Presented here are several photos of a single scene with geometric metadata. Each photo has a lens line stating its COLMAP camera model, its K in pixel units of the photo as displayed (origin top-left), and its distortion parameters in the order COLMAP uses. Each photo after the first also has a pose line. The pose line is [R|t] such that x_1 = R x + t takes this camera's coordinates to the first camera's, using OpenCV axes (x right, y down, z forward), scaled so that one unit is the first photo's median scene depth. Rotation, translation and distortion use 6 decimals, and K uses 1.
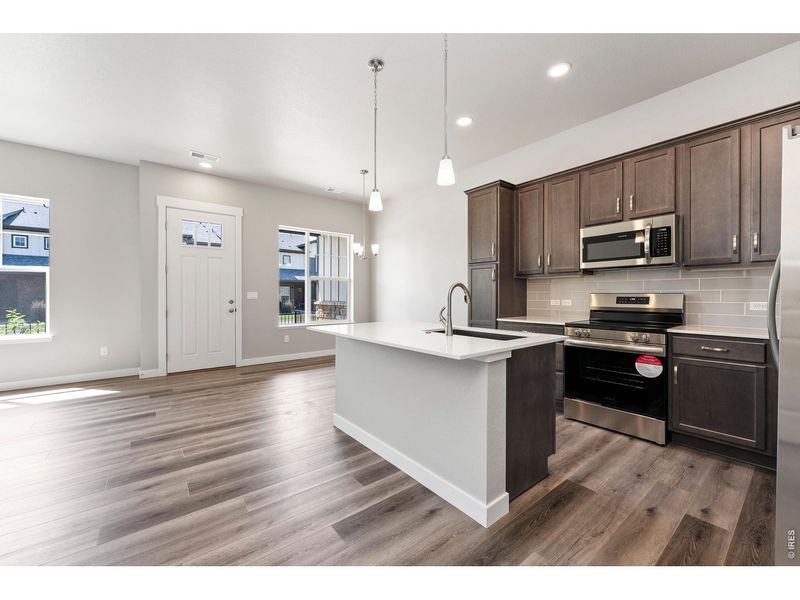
lens RADIAL K [[327.1, 0, 401.1], [0, 327.1, 295.3], [0, 0, 1]] dist [0.000816, 0.000313]
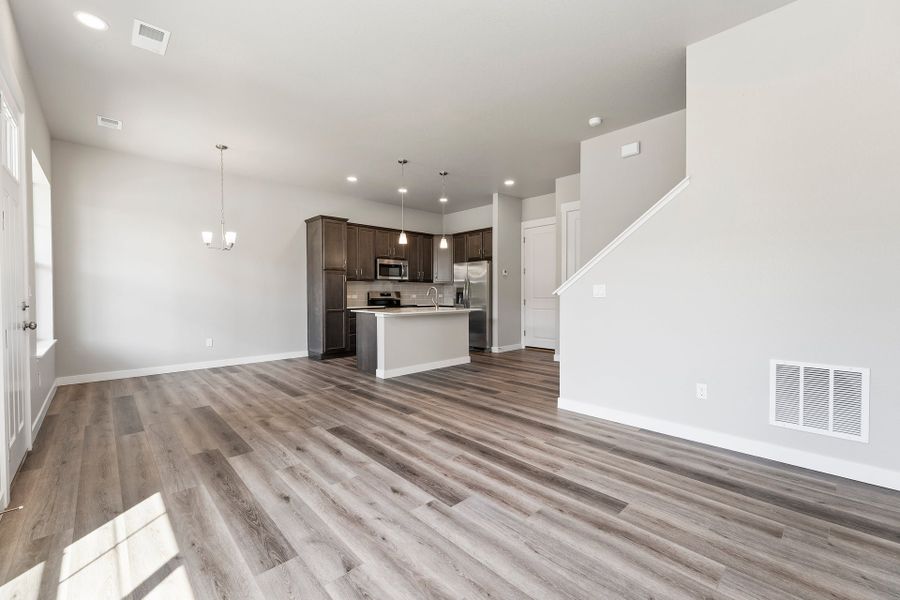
lens RADIAL K [[369.1, 0, 447.6], [0, 369.1, 295.4], [0, 0, 1]] dist [-0.003216, 0.001147]
pose [[-0.084351, -0.003996, 0.996428, -1.461674], [0.002475, 0.999988, 0.004219, 0.008793], [-0.996433, 0.002822, -0.084340, 0.657003]]
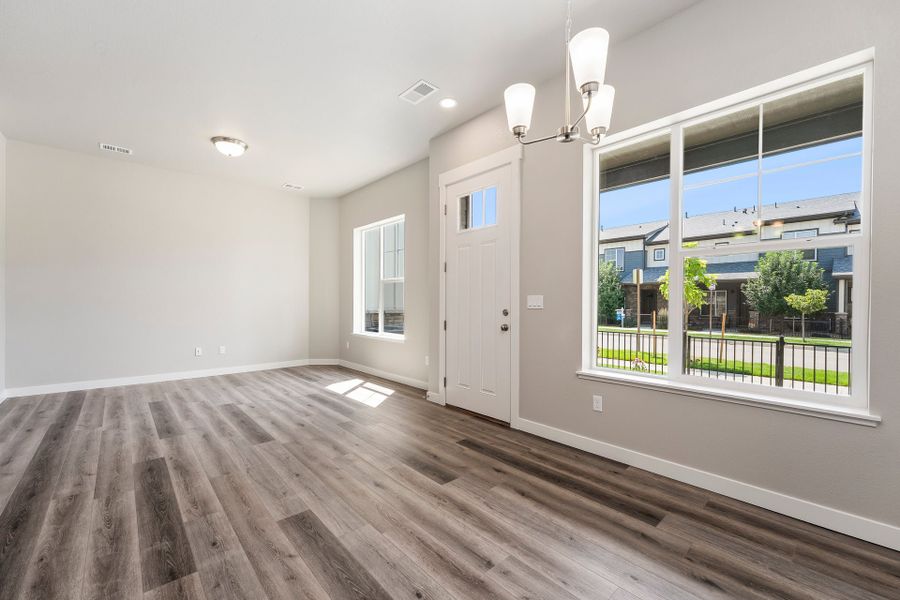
lens RADIAL K [[369.1, 0, 447.0], [0, 369.1, 307.7], [0, 0, 1]] dist [-0.003216, 0.001147]
pose [[0.064027, 0.013896, -0.997851, 0.182382], [-0.003770, 0.999899, 0.013683, 0.002663], [0.997941, 0.002886, 0.064073, 1.176327]]
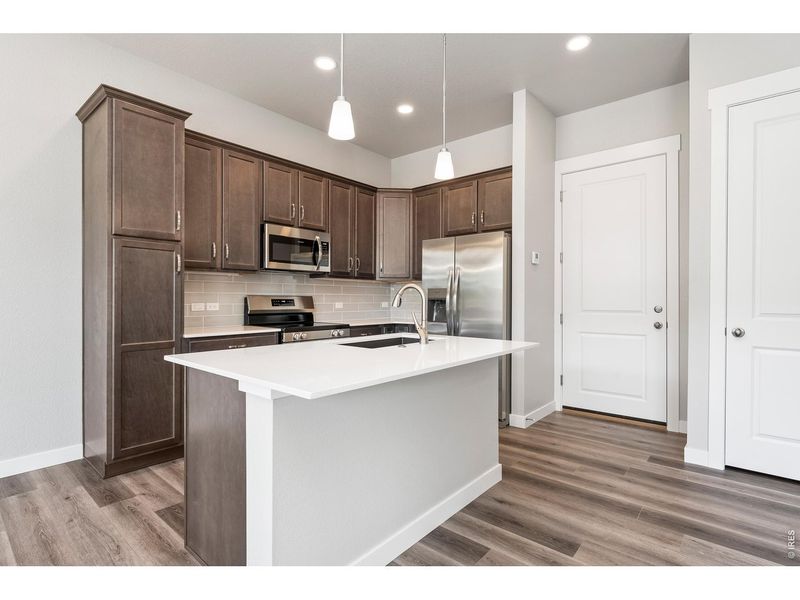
lens RADIAL K [[416.7, 0, 391.3], [0, 416.7, 295.1], [0, 0, 1]] dist [-0.003877, -0.000547]
pose [[-0.169116, 0.008603, 0.985559, -0.543478], [-0.004569, 0.999944, -0.009513, 0.002003], [-0.985586, -0.006112, -0.169067, 0.729625]]
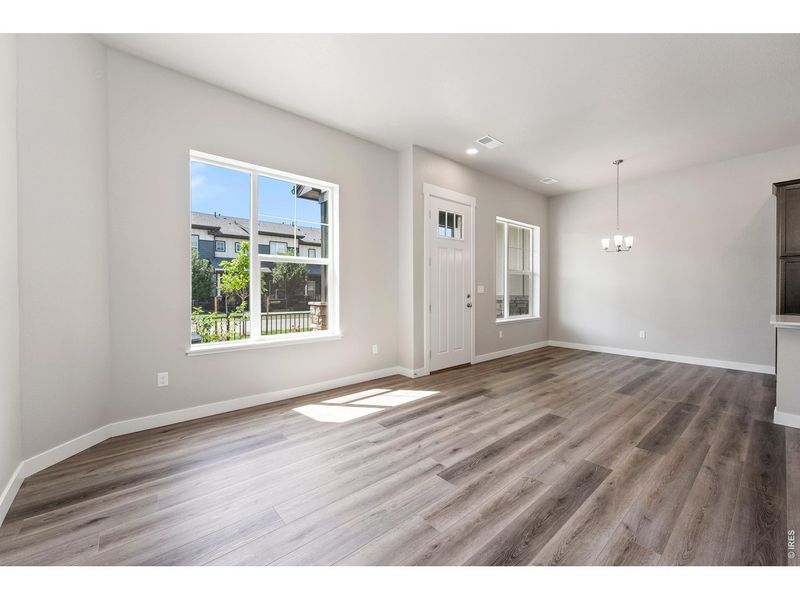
lens RADIAL K [[327.1, 0, 411.3], [0, 327.1, 293.6], [0, 0, 1]] dist [0.000816, 0.000313]
pose [[0.998154, -0.002127, 0.060702, -1.025206], [0.001482, 0.999942, 0.010673, 0.002646], [-0.060722, -0.010564, 0.998099, 0.080898]]
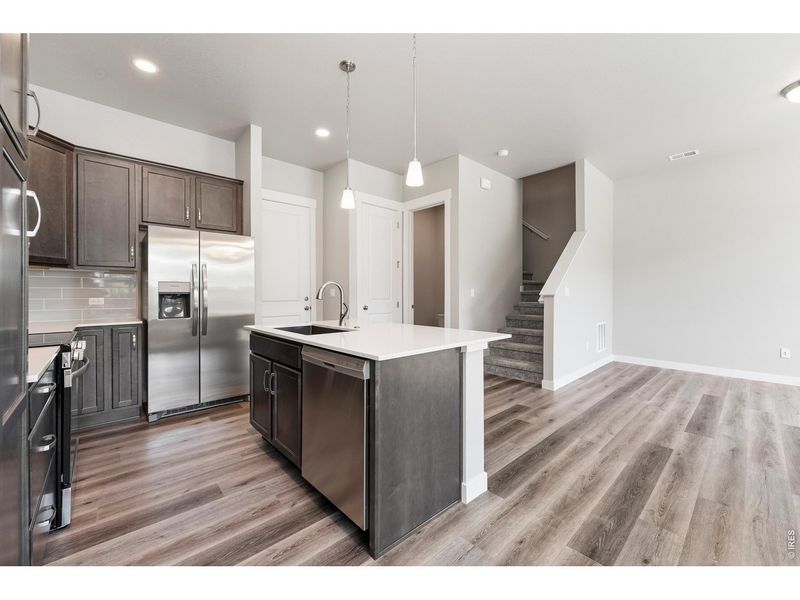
lens RADIAL K [[327.1, 0, 402.3], [0, 327.1, 293.6], [0, 0, 1]] dist [0.000816, 0.000313]
pose [[-0.996752, 0.000054, -0.080536, 0.013060], [-0.000196, 0.999995, 0.003101, 0.000786], [0.080535, 0.003107, -0.996747, 1.263721]]
